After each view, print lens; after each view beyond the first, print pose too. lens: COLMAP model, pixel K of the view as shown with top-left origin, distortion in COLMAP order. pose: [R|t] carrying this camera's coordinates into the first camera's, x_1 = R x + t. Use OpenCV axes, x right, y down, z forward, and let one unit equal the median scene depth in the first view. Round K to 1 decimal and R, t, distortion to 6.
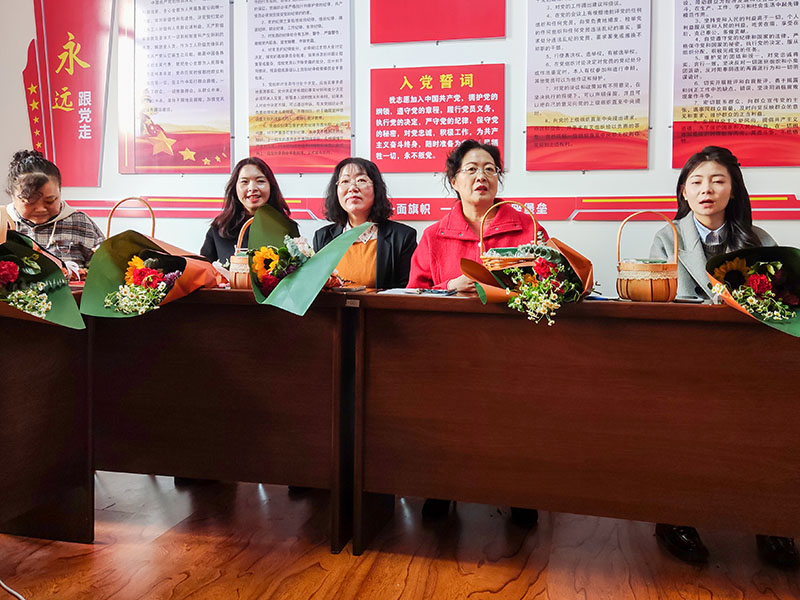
lens RADIAL K [[595.3, 0, 407.2], [0, 595.3, 296.9], [0, 0, 1]] dist [0.031231, -0.048795]
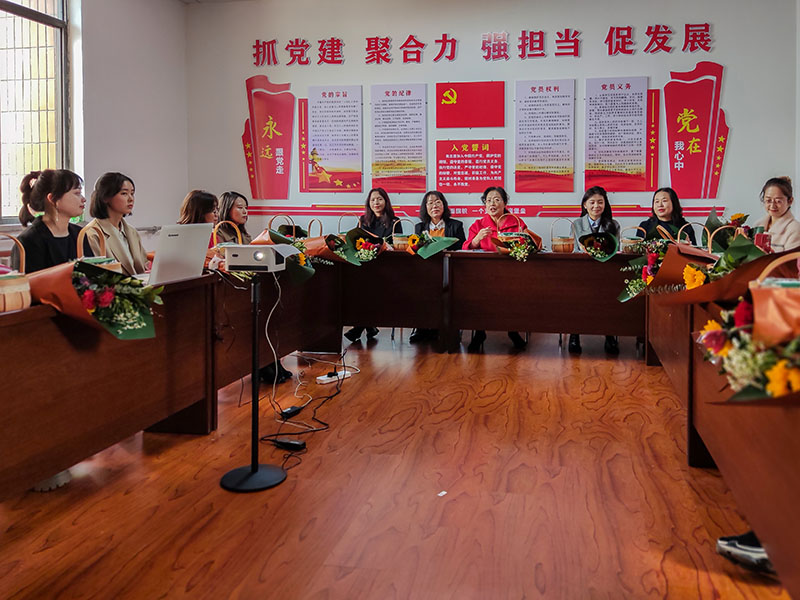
lens RADIAL K [[595.3, 0, 411.3], [0, 595.3, 283.1], [0, 0, 1]] dist [0.031231, -0.048795]
pose [[0.999604, -0.012010, 0.025439, -0.204132], [0.011449, 0.999691, 0.022079, 0.046396], [-0.025696, -0.021779, 0.999433, -0.999529]]
